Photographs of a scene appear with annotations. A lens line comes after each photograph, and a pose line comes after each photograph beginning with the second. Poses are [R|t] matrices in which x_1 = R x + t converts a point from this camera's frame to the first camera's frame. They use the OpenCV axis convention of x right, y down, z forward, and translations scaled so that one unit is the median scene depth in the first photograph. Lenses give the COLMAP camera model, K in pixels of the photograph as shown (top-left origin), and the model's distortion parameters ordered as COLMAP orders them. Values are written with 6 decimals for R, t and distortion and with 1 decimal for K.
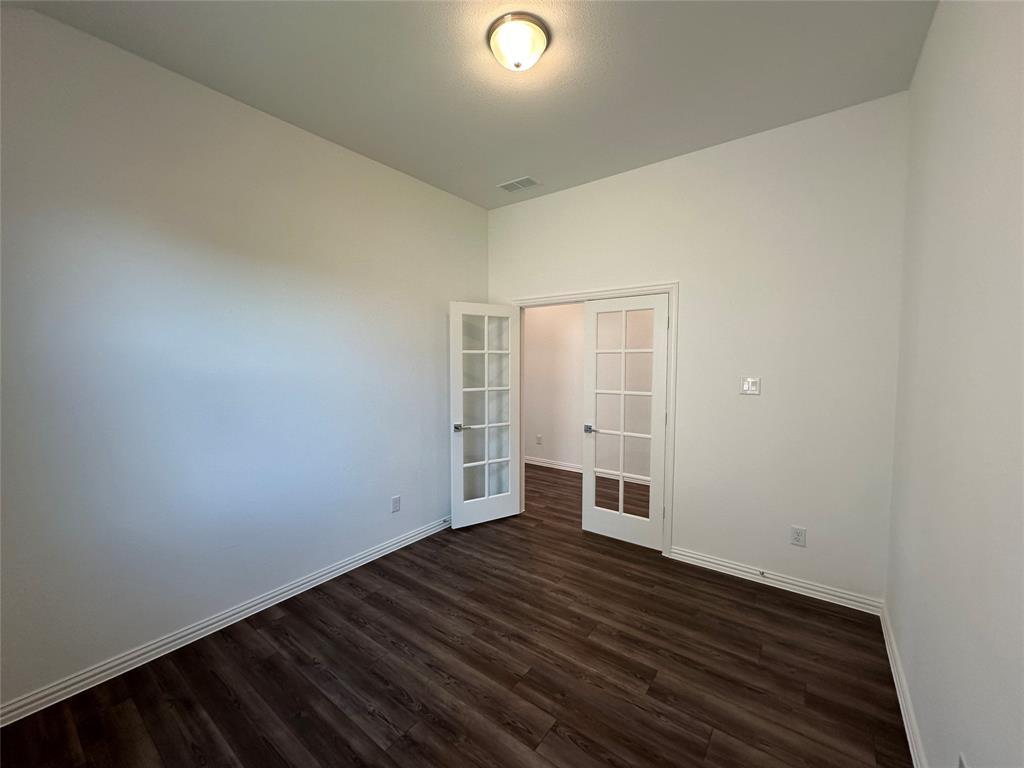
lens RADIAL K [[410.6, 0, 512.3], [0, 410.6, 384.9], [0, 0, 1]] dist [-0.000331, -0.000022]
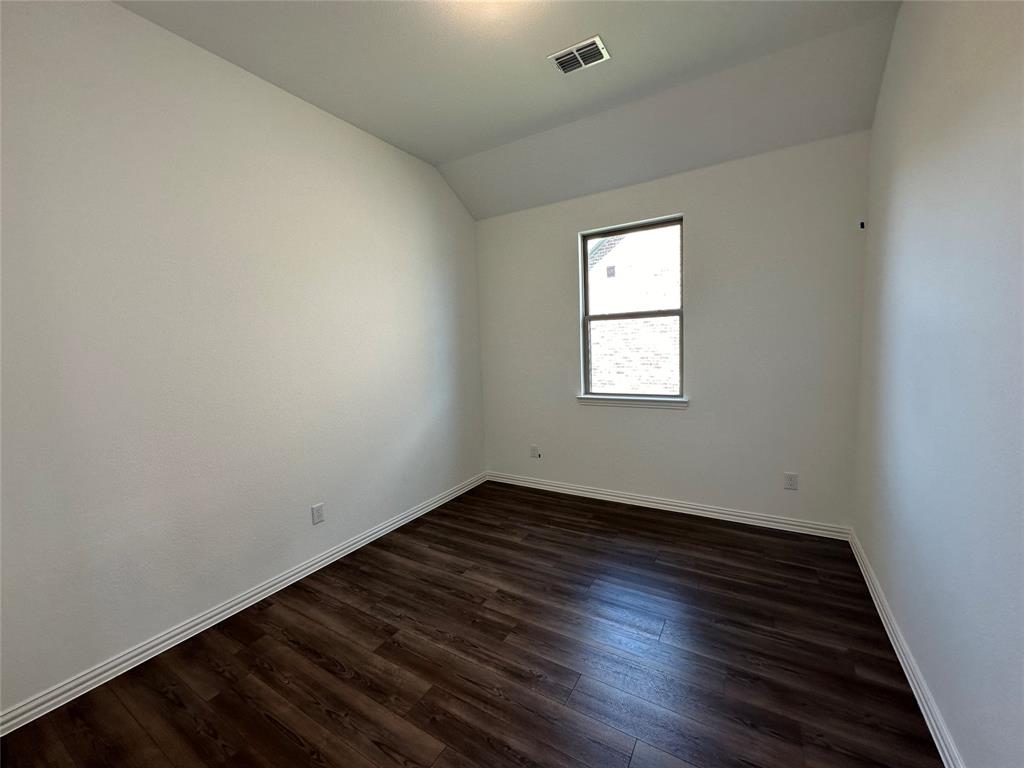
lens RADIAL K [[410.6, 0, 512.6], [0, 410.6, 381.9], [0, 0, 1]] dist [-0.000331, -0.000022]
pose [[-0.994217, 0.050303, -0.094881, 0.086770], [0.035271, 0.987452, 0.153929, -0.072013], [0.101434, 0.149693, -0.983516, 1.916262]]
